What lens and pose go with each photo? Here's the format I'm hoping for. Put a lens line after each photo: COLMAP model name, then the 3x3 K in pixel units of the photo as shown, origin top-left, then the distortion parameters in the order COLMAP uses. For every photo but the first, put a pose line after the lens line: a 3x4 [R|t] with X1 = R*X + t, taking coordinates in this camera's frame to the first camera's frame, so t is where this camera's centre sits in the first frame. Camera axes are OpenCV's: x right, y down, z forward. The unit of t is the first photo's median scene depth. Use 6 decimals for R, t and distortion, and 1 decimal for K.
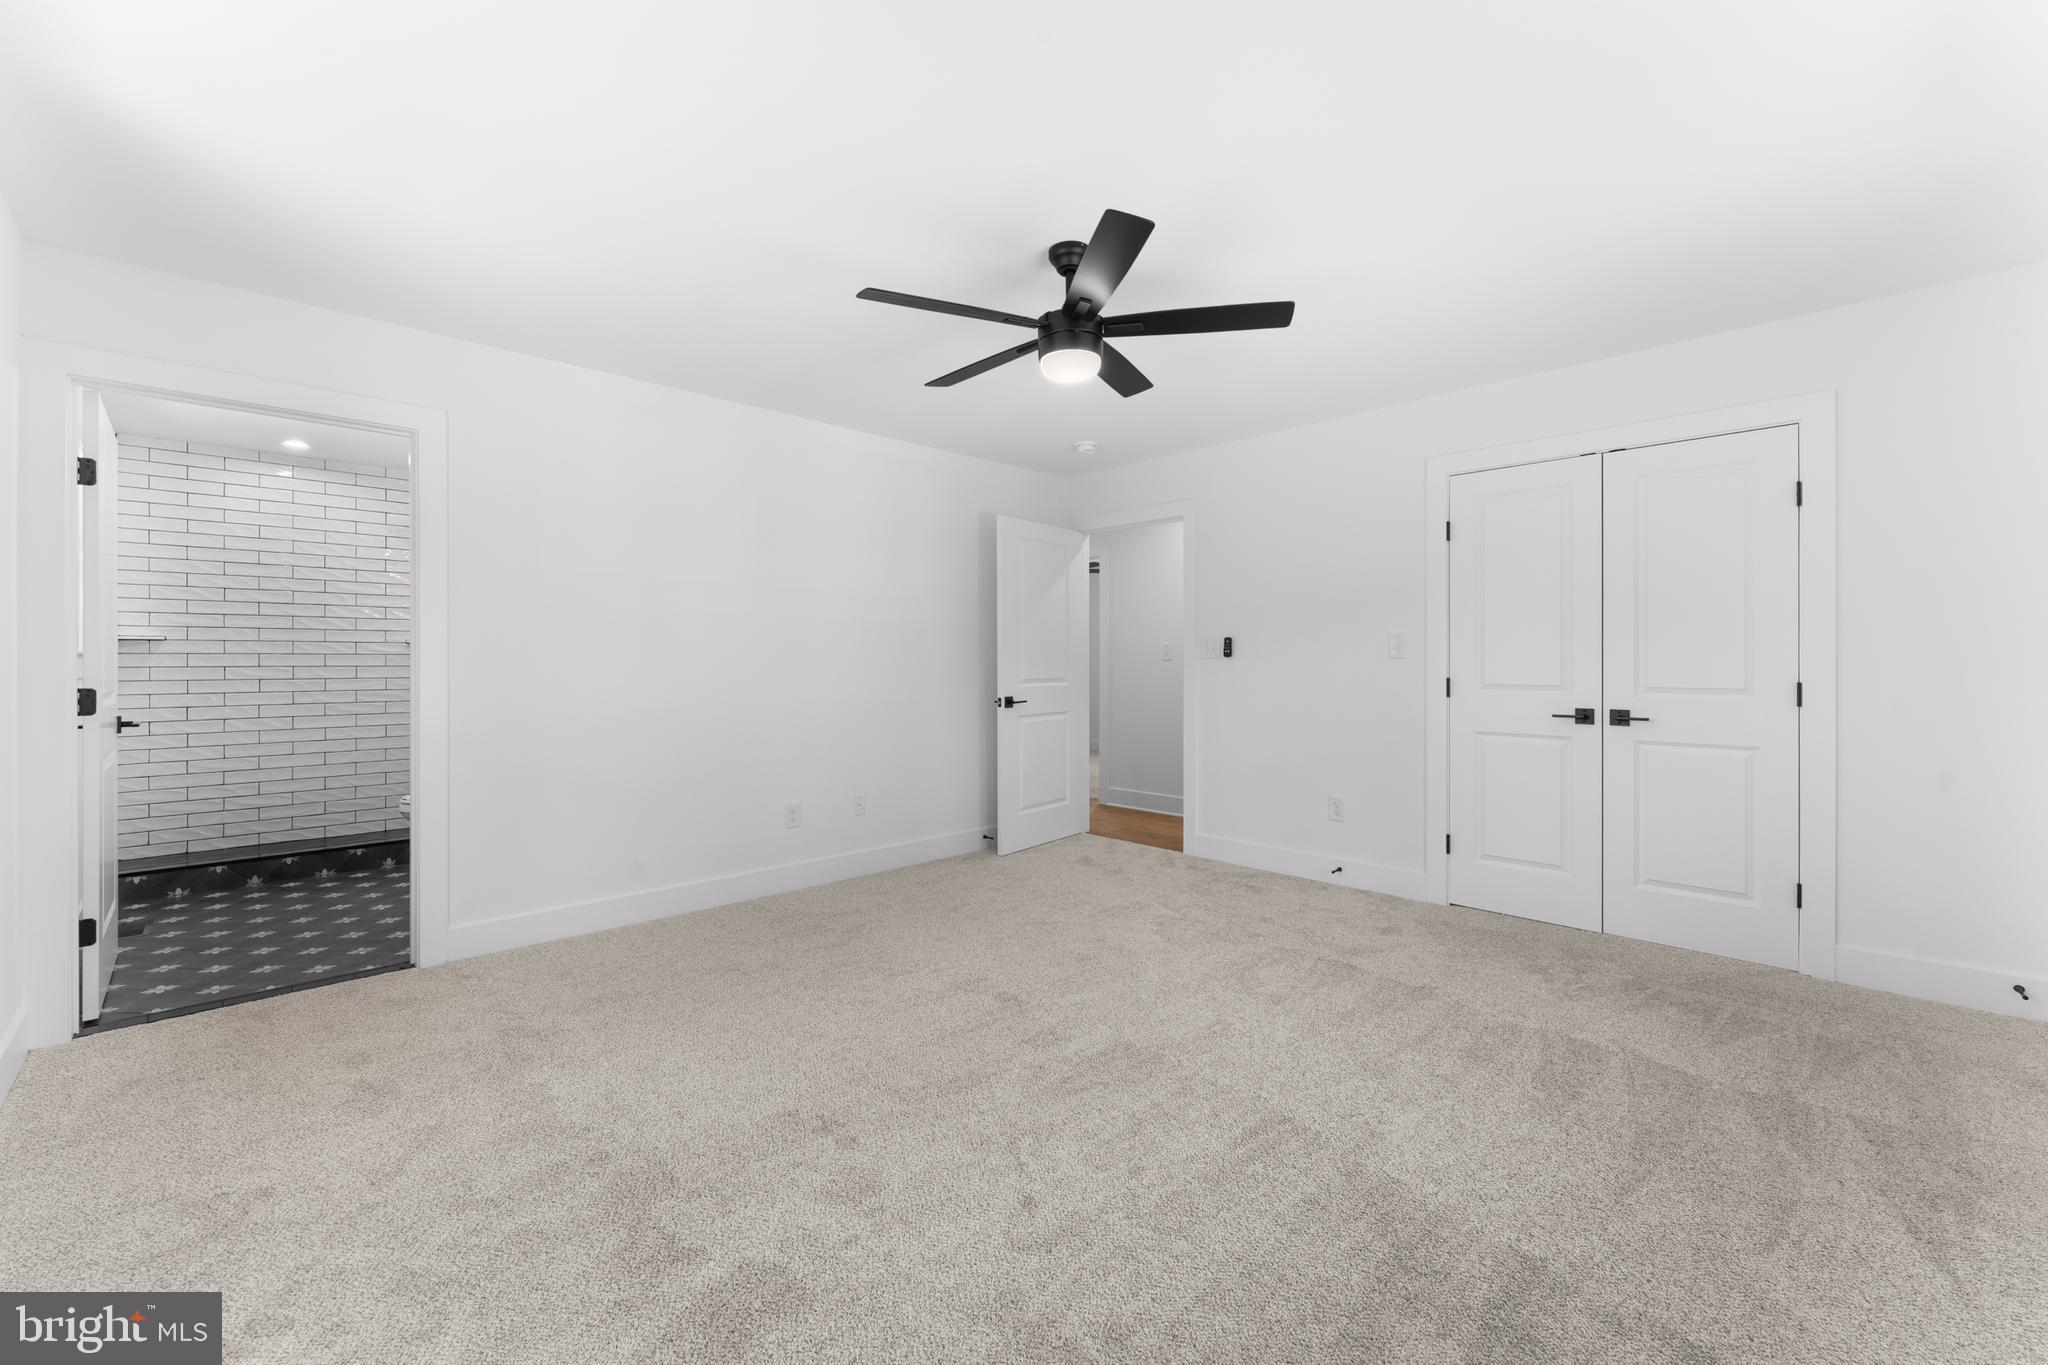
lens RADIAL K [[815.2, 0, 1022.2], [0, 815.2, 685.3], [0, 0, 1]] dist [-0.000236, -0.000059]
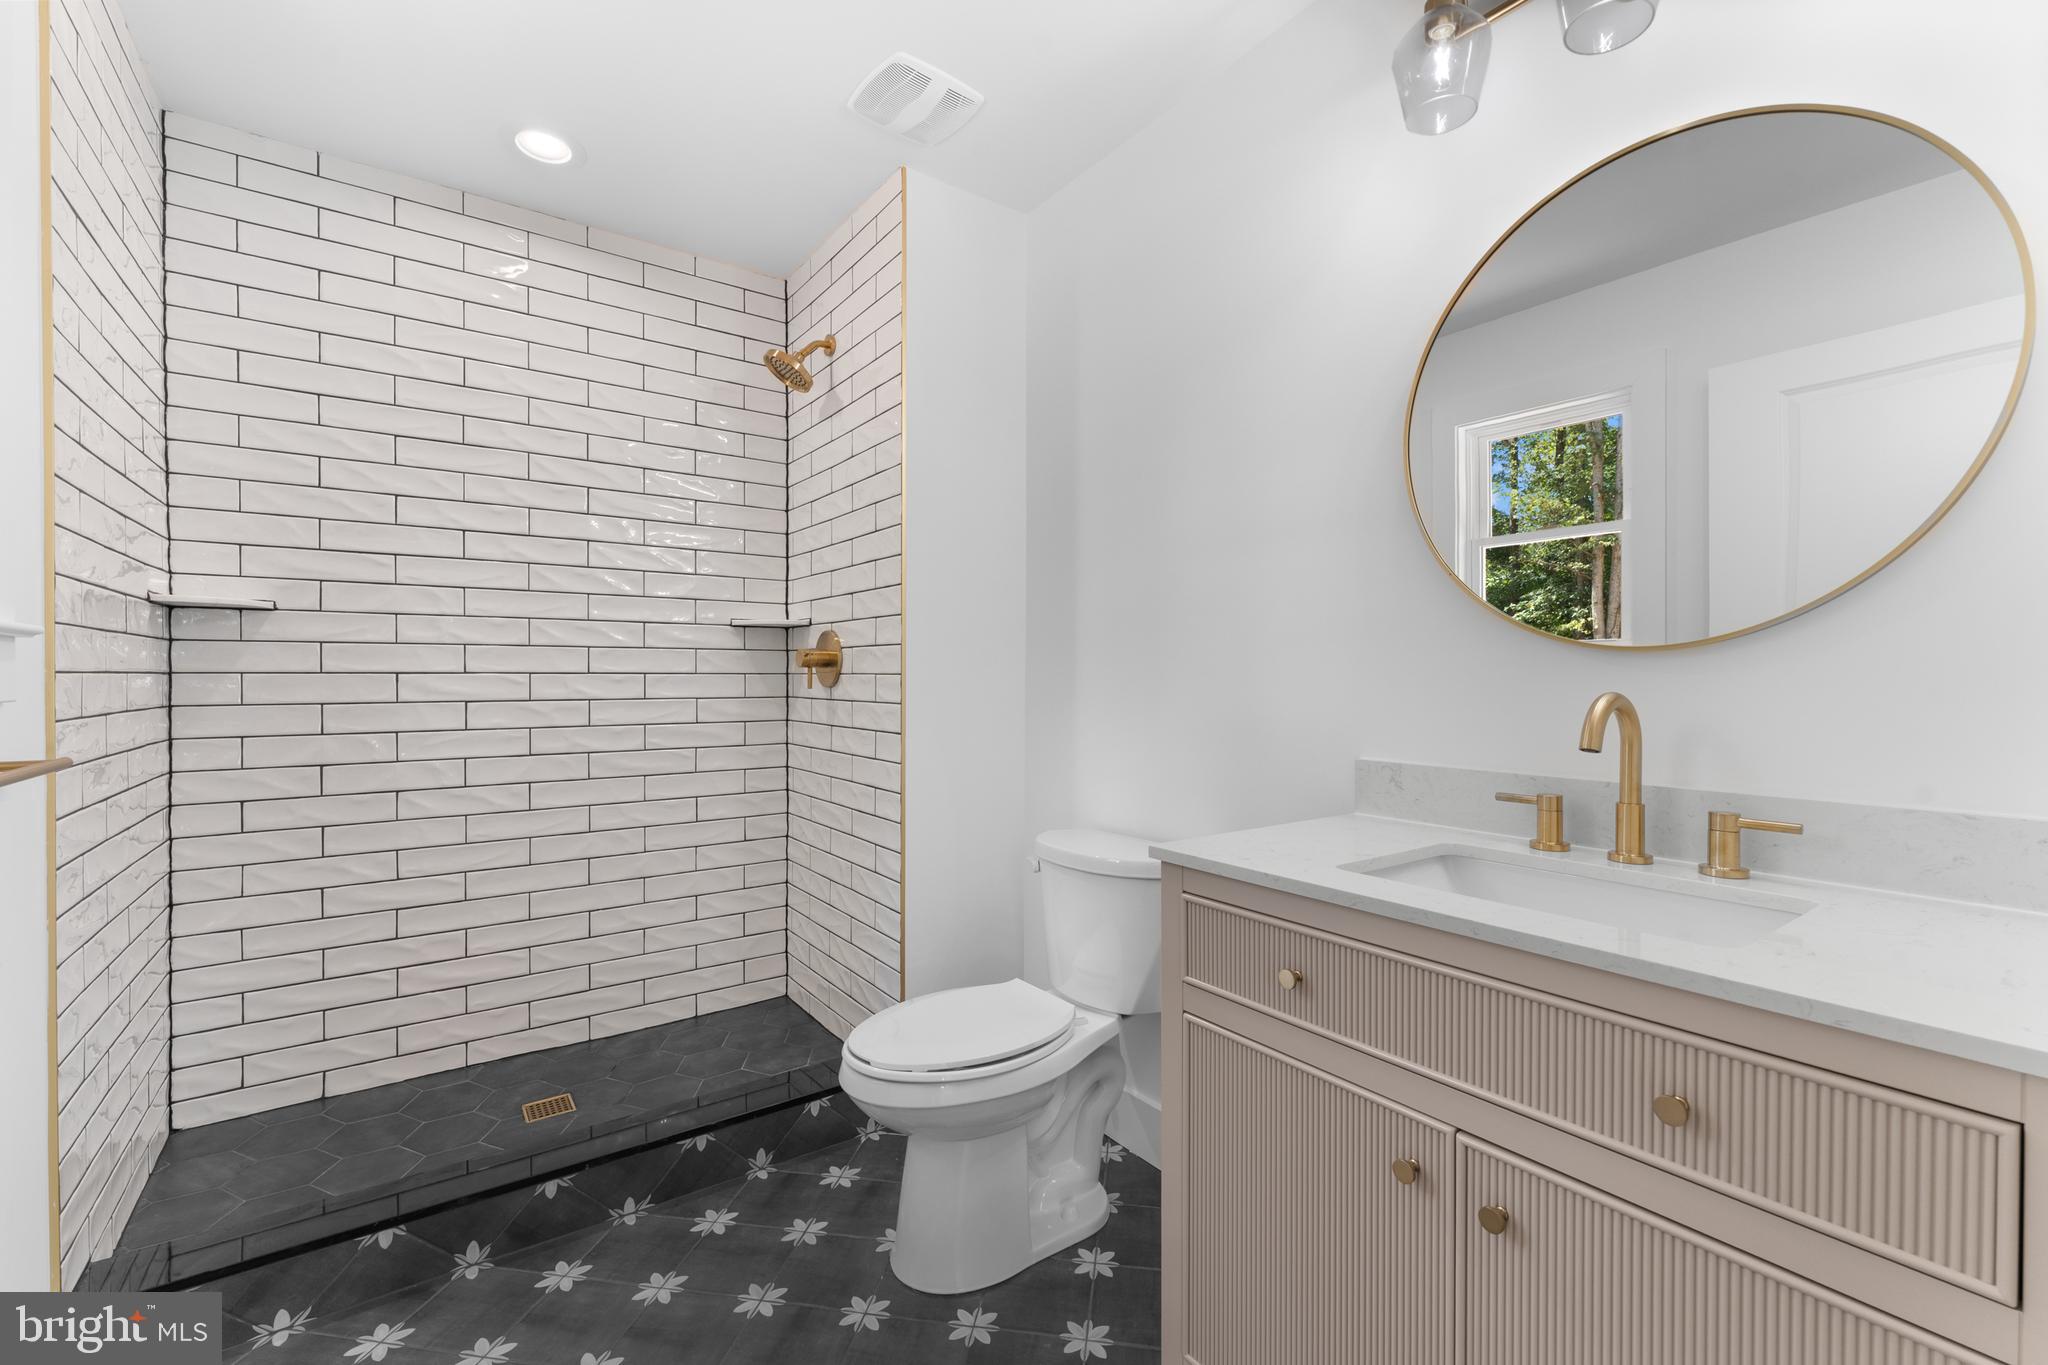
lens RADIAL K [[863.9, 0, 1026.6], [0, 863.9, 712.4], [0, 0, 1]] dist [0.000440, -0.000055]
pose [[0.989213, 0.005900, -0.146367, -0.574752], [-0.004050, 0.999908, 0.012937, -0.008649], [0.146430, -0.012205, 0.989146, 0.588703]]
